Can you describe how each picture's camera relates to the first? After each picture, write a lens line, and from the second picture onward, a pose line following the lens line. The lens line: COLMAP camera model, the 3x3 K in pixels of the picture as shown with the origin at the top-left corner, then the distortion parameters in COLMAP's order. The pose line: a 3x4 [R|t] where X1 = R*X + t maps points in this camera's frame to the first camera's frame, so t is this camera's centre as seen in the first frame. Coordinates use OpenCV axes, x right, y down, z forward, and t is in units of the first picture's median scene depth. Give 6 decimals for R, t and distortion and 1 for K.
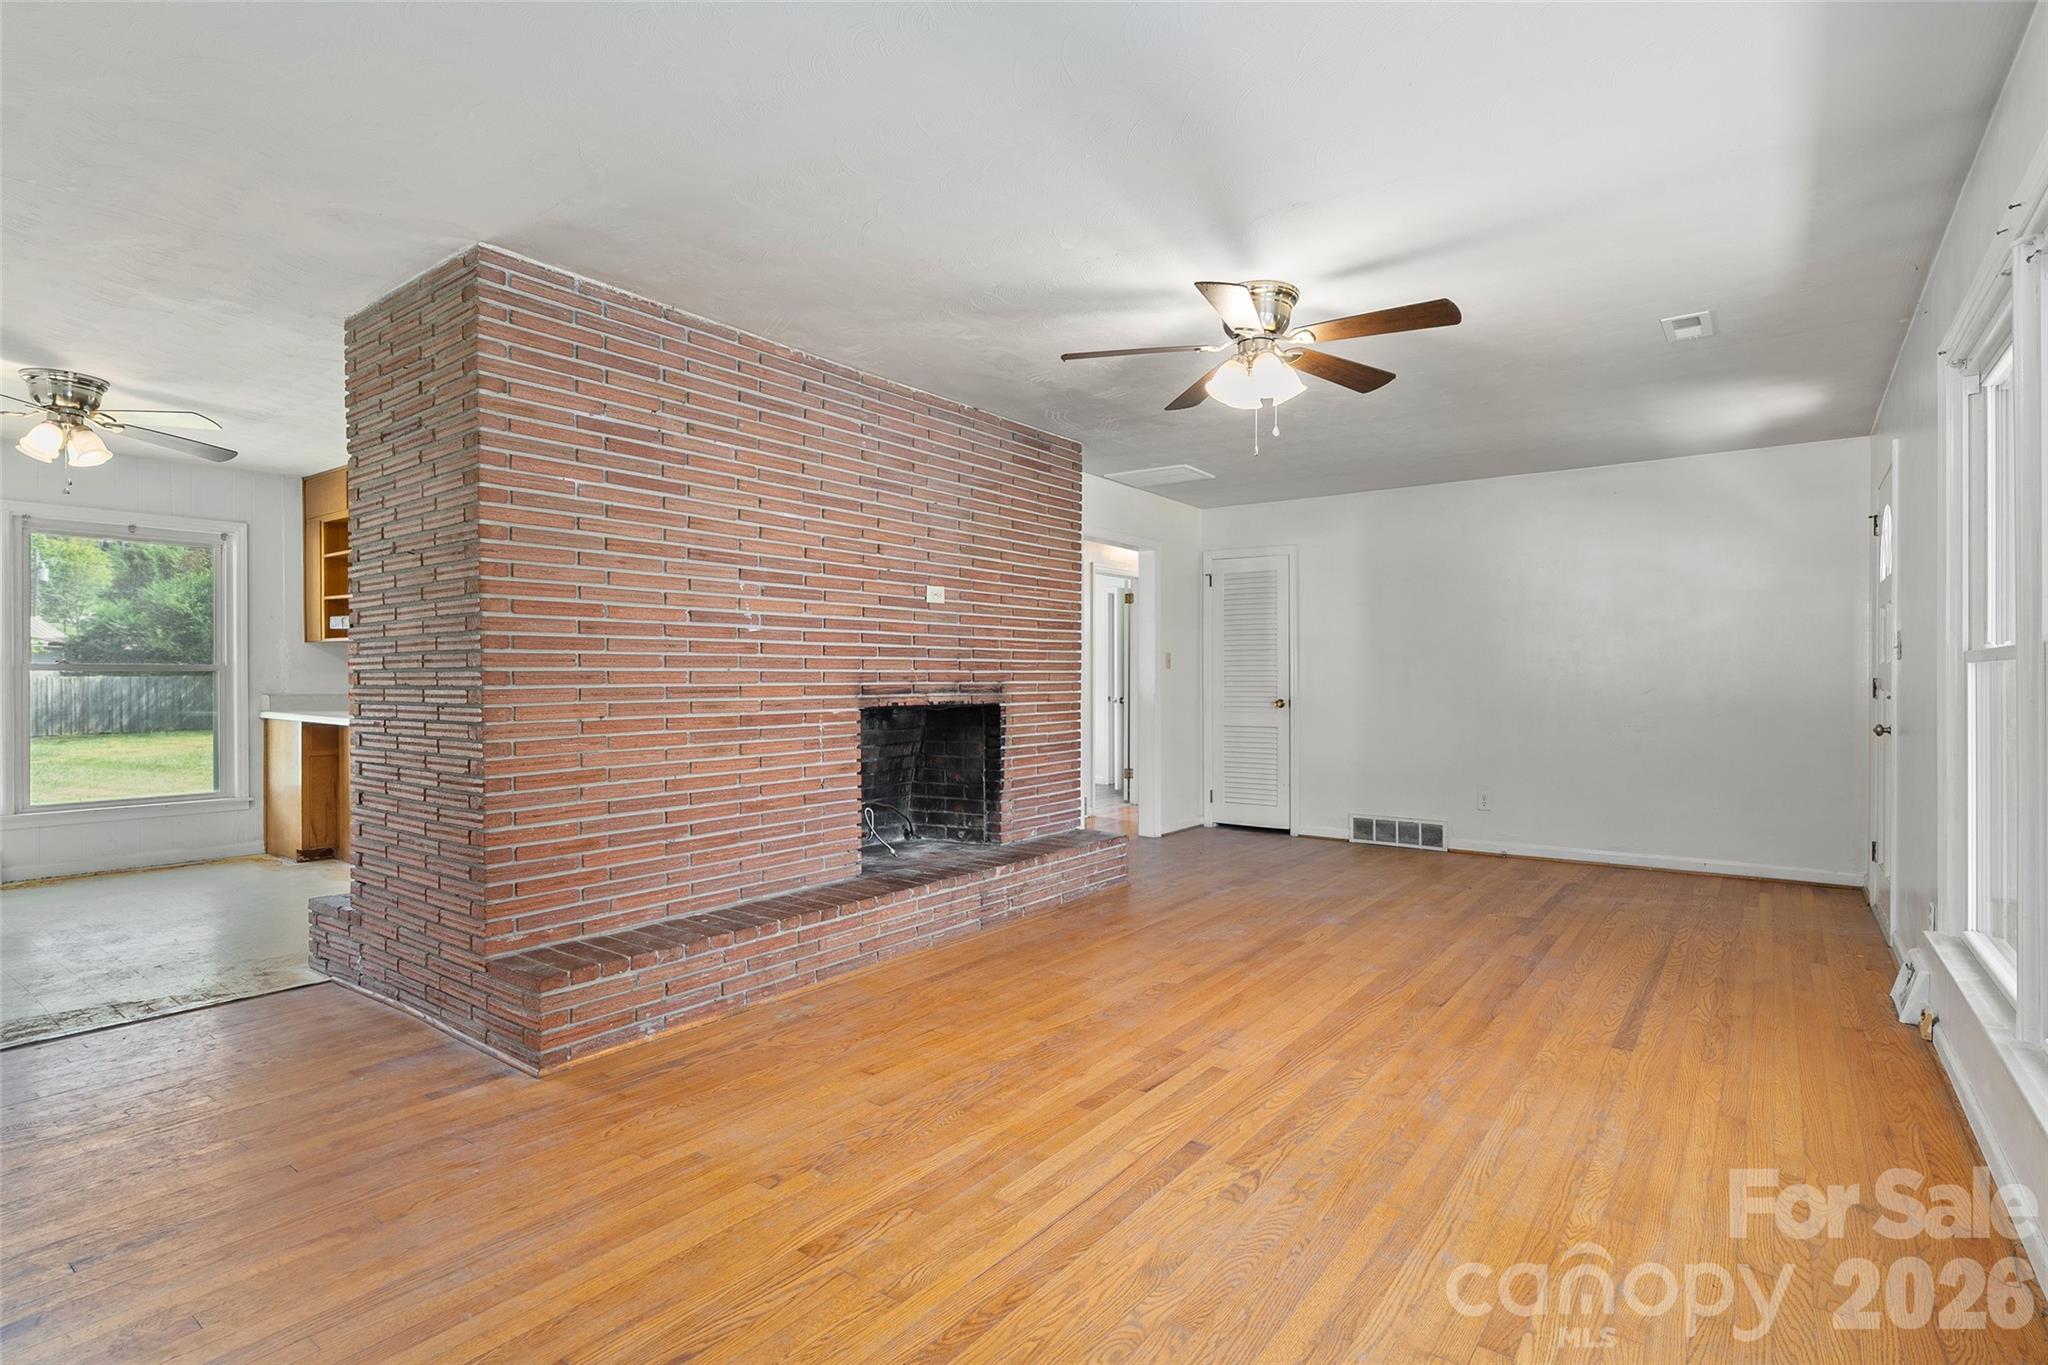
lens RADIAL K [[1008.5, 0, 1019.0], [0, 1008.5, 680.5], [0, 0, 1]] dist [-0.007078, 0.001122]
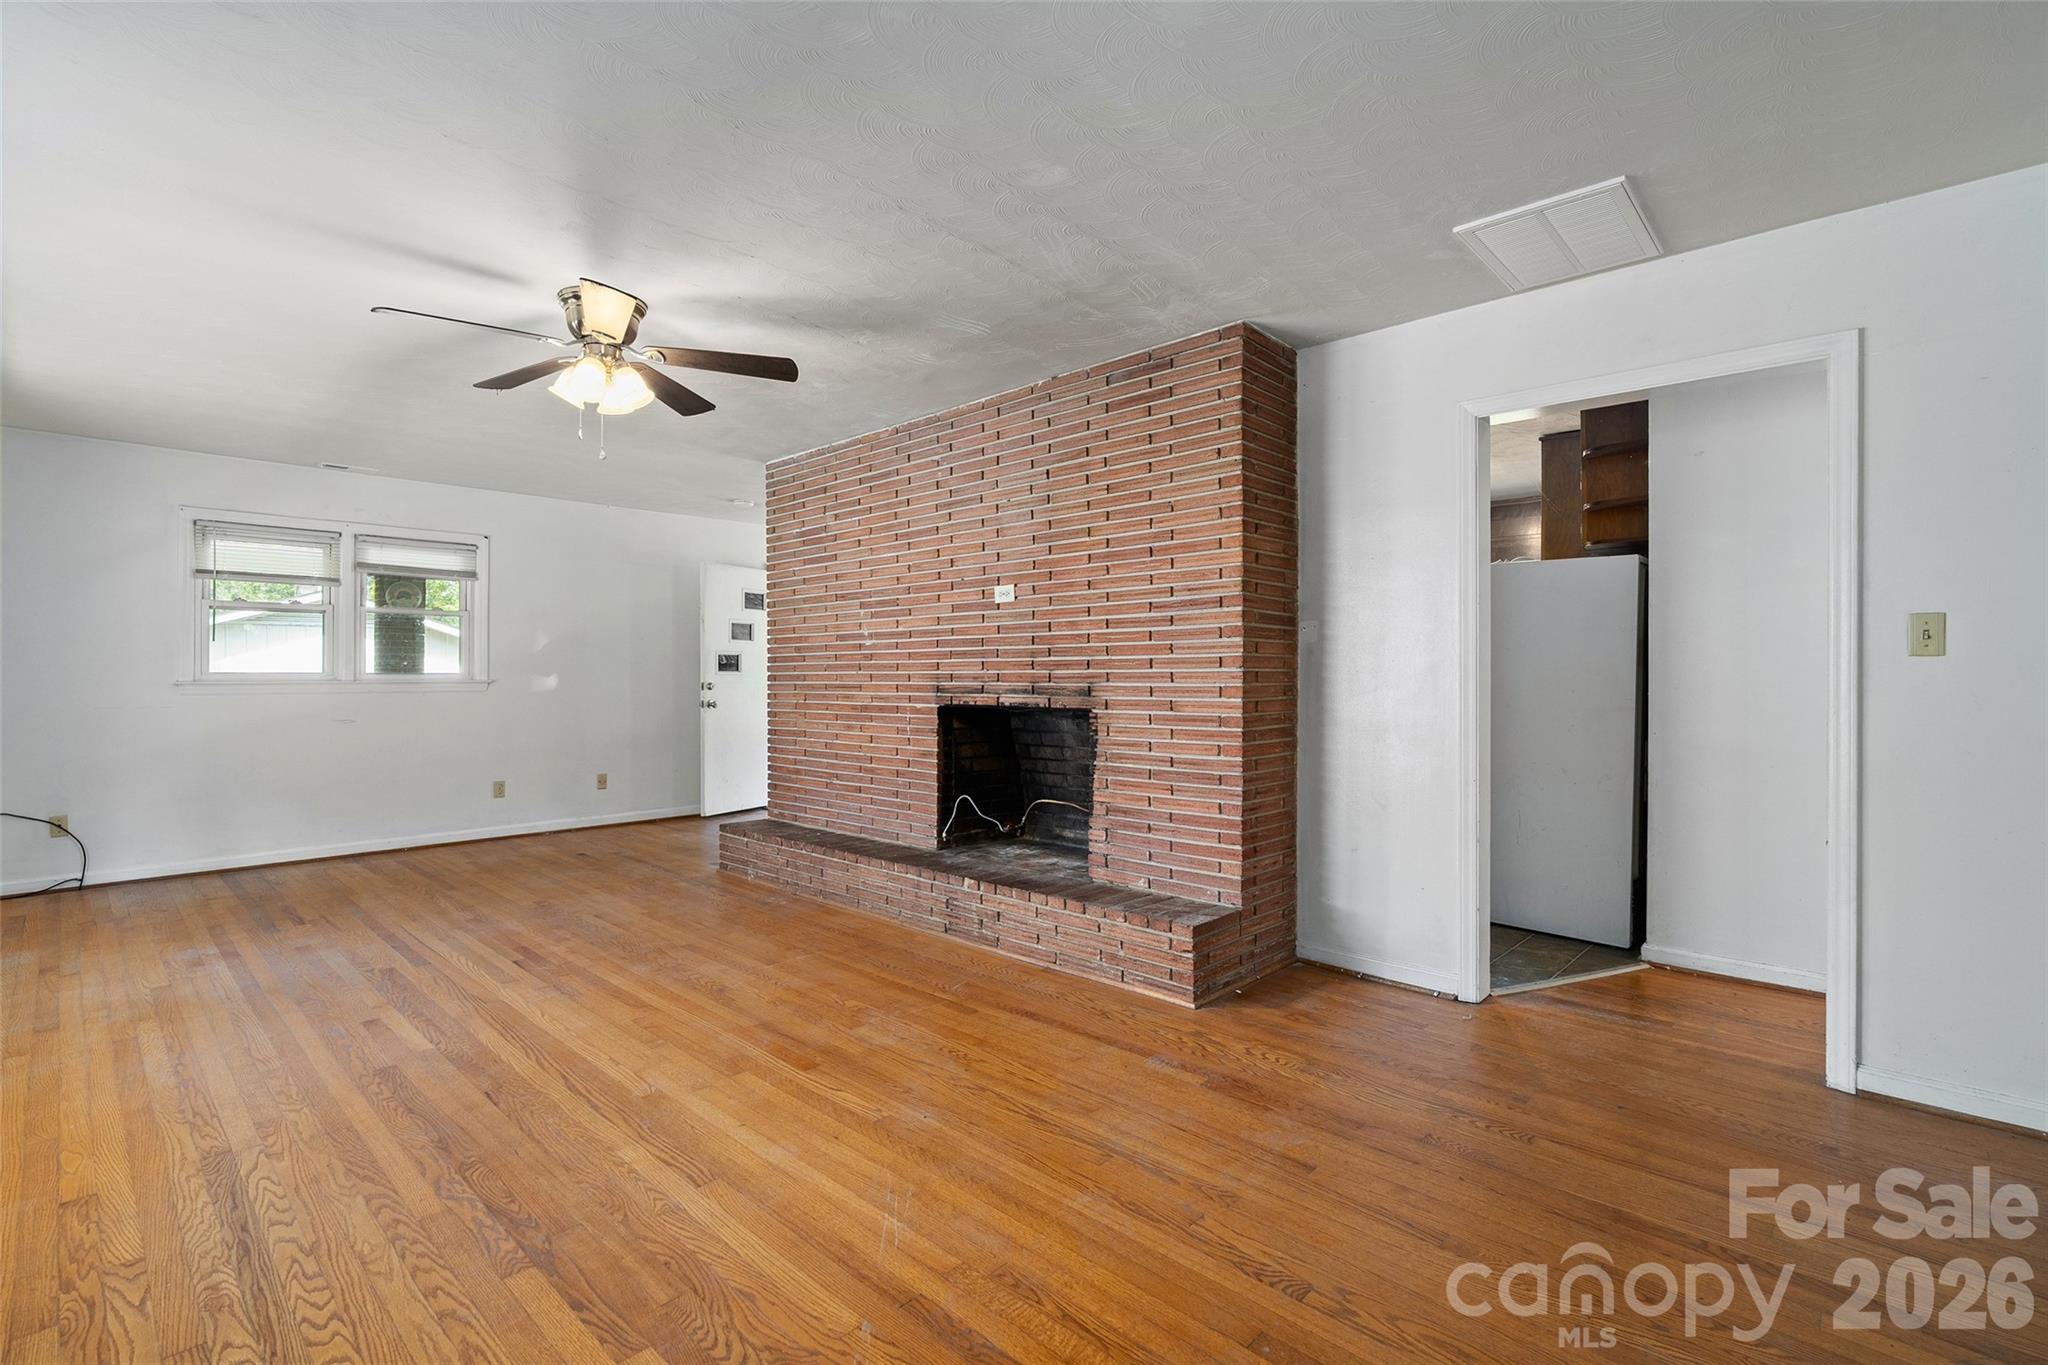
lens RADIAL K [[918.7, 0, 1017.6], [0, 918.7, 679.9], [0, 0, 1]] dist [-0.009686, 0.001480]
pose [[-0.113645, 0.001294, -0.993521, 0.931660], [-0.004530, 0.999988, 0.001821, -0.003387], [0.993511, 0.004707, -0.113638, 1.285374]]
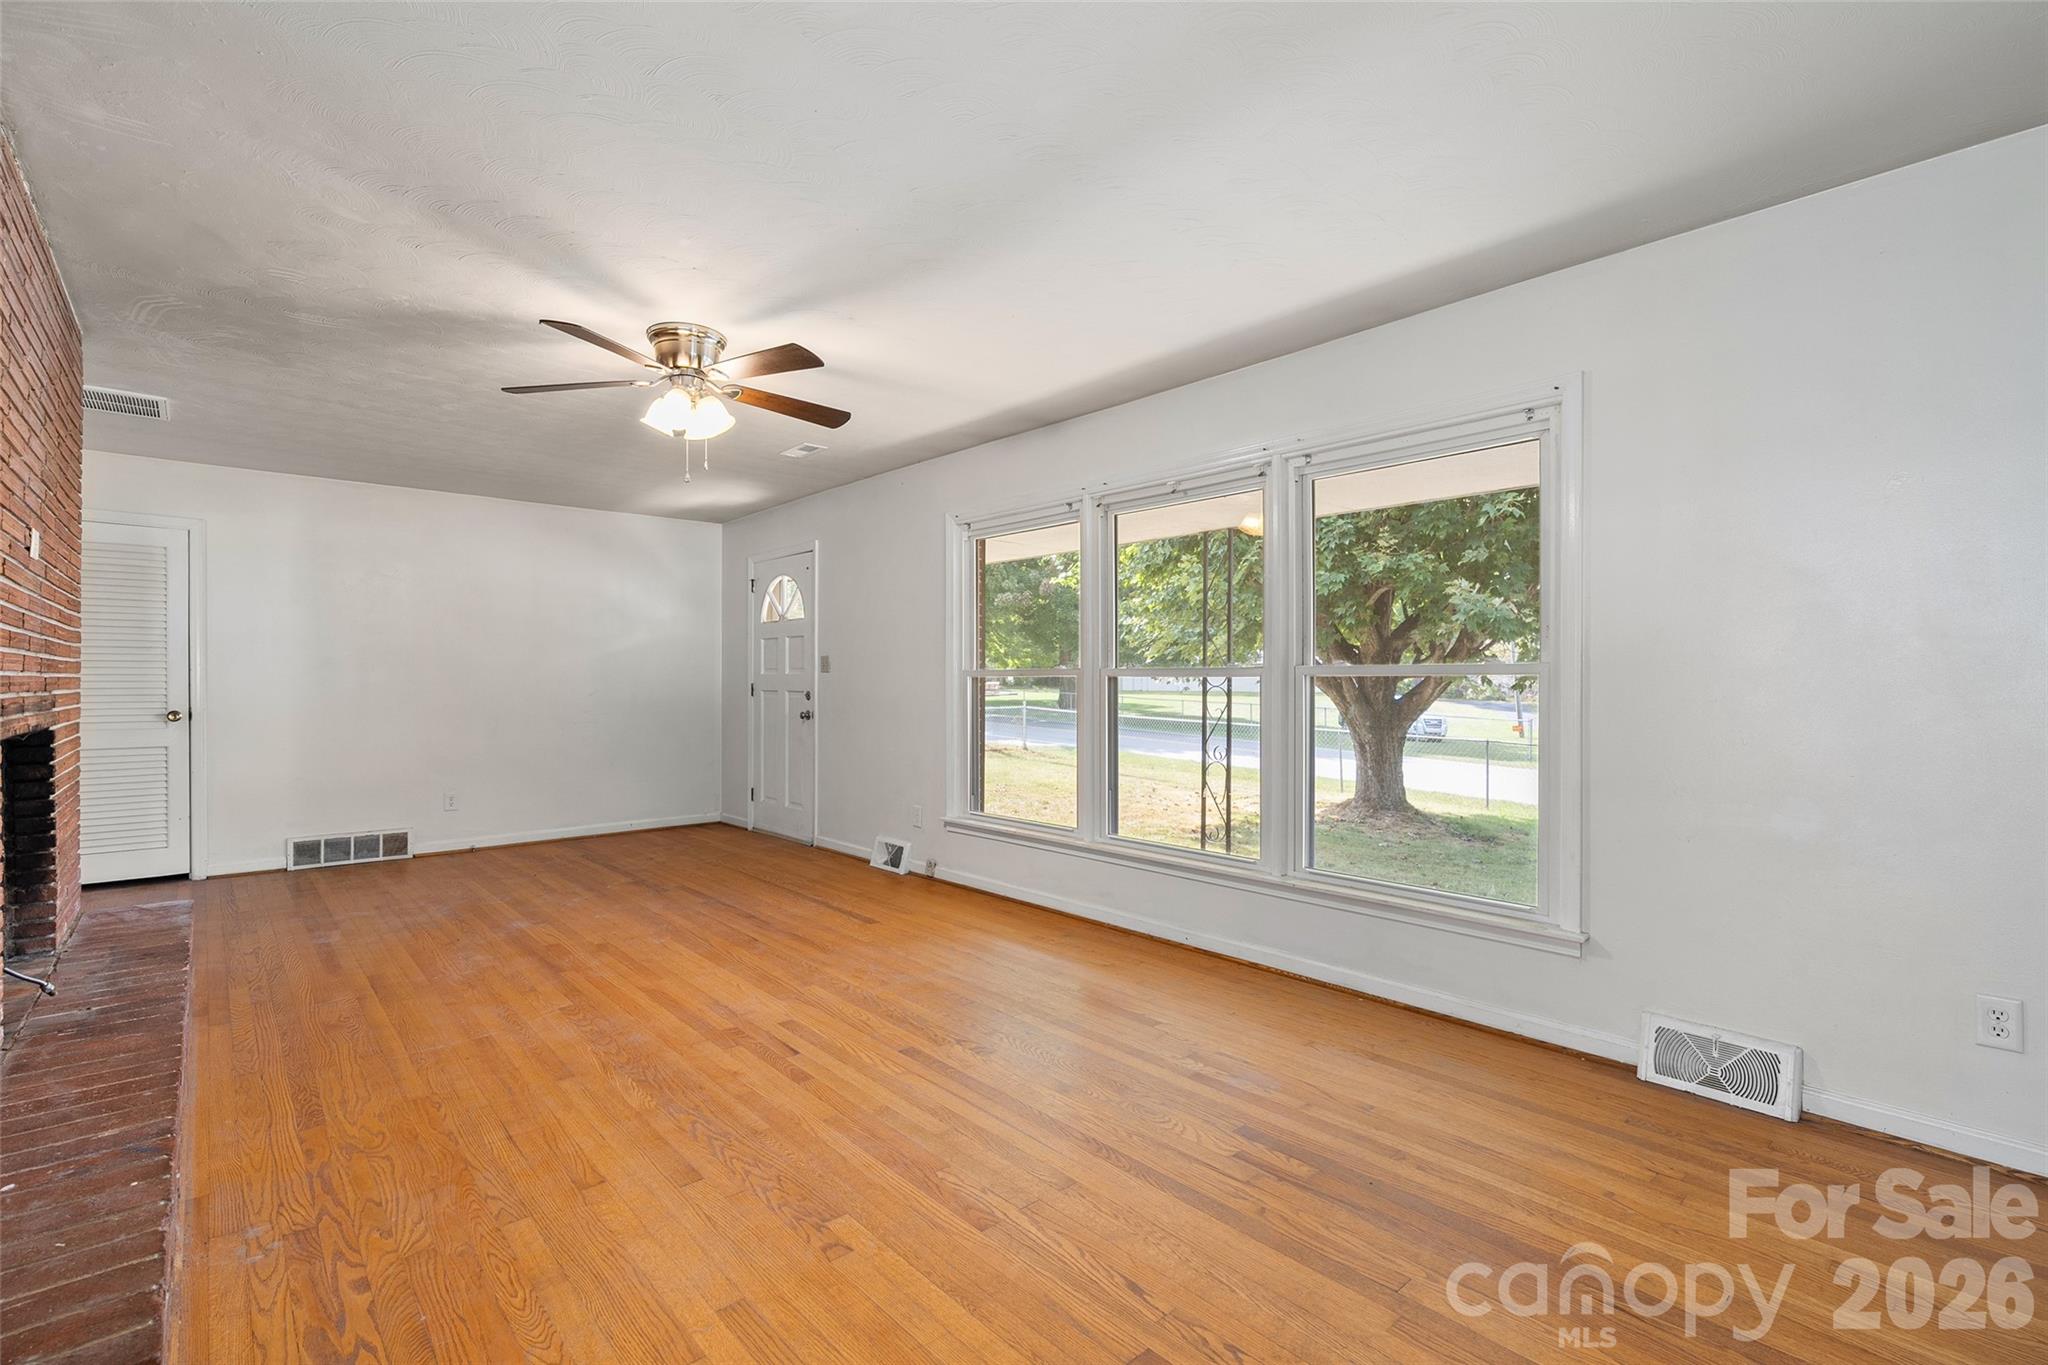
lens RADIAL K [[918.7, 0, 1018.9], [0, 918.7, 683.4], [0, 0, 1]] dist [-0.009686, 0.001480]
pose [[0.194027, -0.001231, 0.980995, -0.569338], [0.002082, 0.999997, 0.000843, -0.003645], [-0.980994, 0.001879, 0.194030, 0.383573]]
